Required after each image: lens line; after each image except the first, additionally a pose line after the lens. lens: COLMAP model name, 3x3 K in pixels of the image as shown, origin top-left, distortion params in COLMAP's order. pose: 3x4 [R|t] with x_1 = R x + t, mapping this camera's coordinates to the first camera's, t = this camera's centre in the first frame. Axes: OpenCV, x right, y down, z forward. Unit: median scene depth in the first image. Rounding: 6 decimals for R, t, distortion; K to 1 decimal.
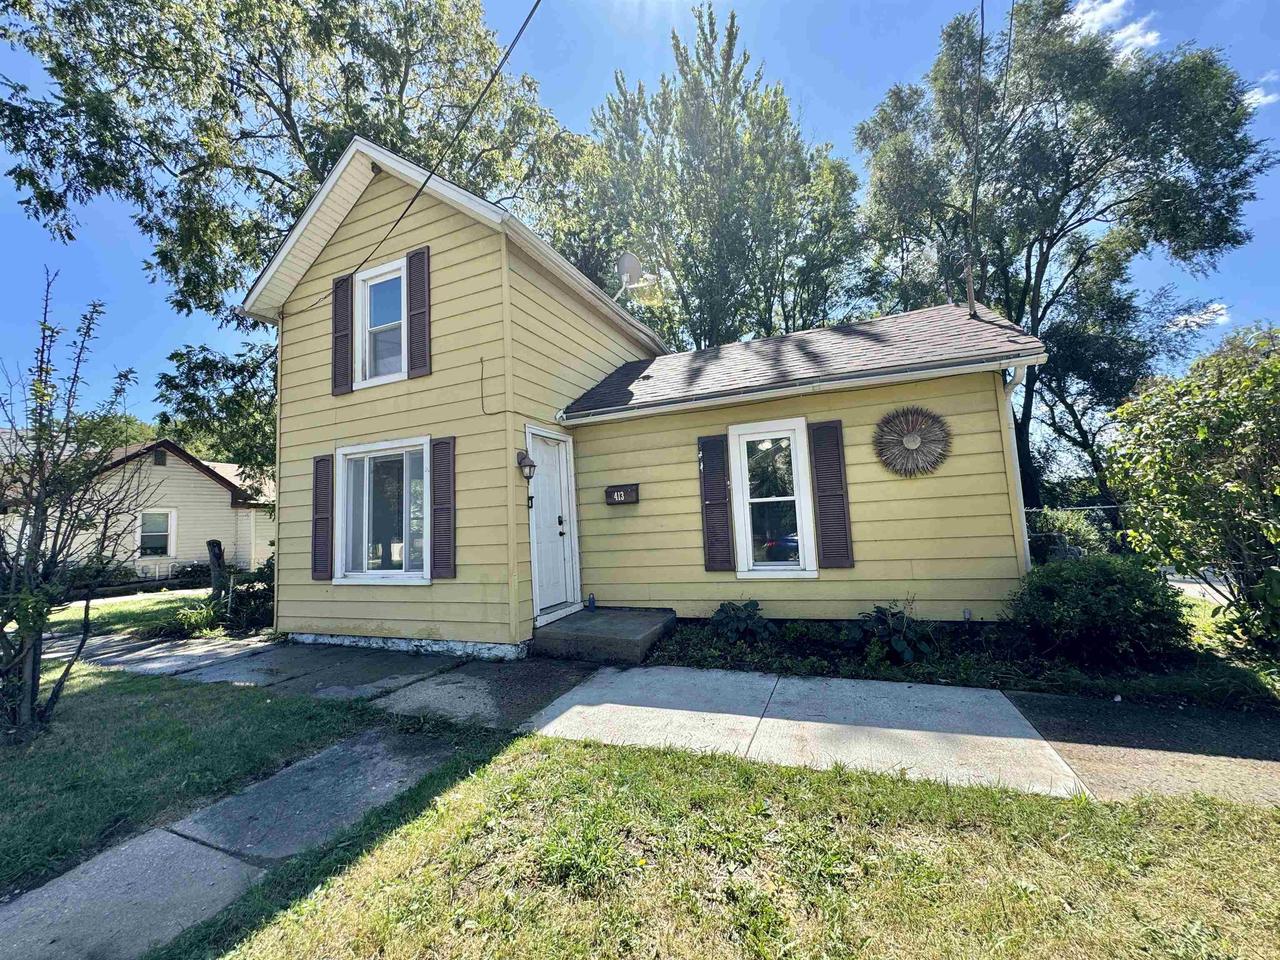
lens RADIAL K [[509.6, 0, 640.0], [0, 509.6, 480.0], [0, 0, 1]] dist [-0.002079, -0.000225]
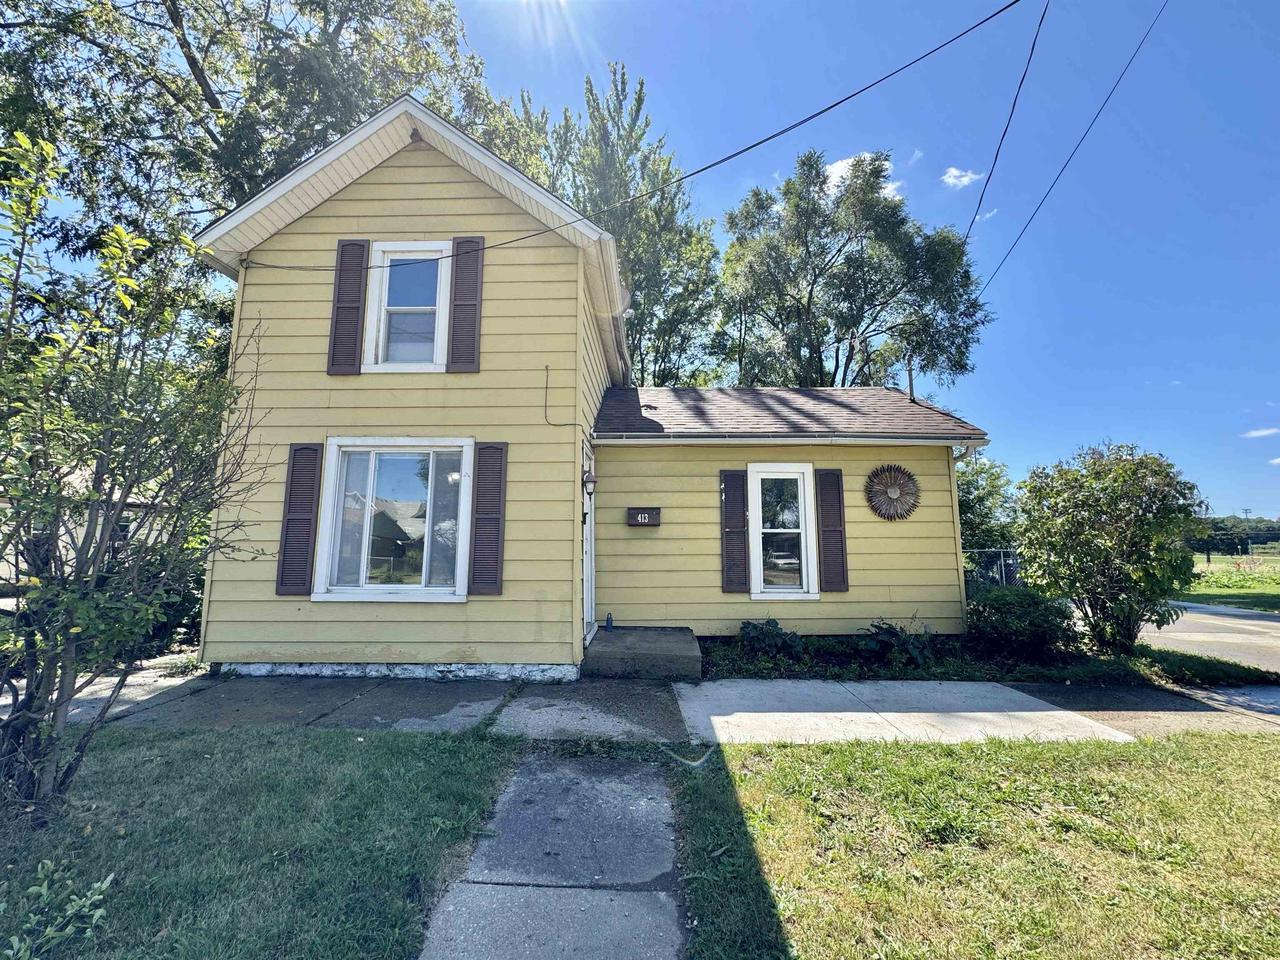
lens RADIAL K [[509.6, 0, 640.0], [0, 509.6, 480.0], [0, 0, 1]] dist [-0.002079, -0.000225]
pose [[0.927284, 0.098076, 0.361282, -0.461422], [-0.079719, 0.994669, -0.065411, 0.024506], [-0.365771, 0.031853, 0.930160, 0.038787]]
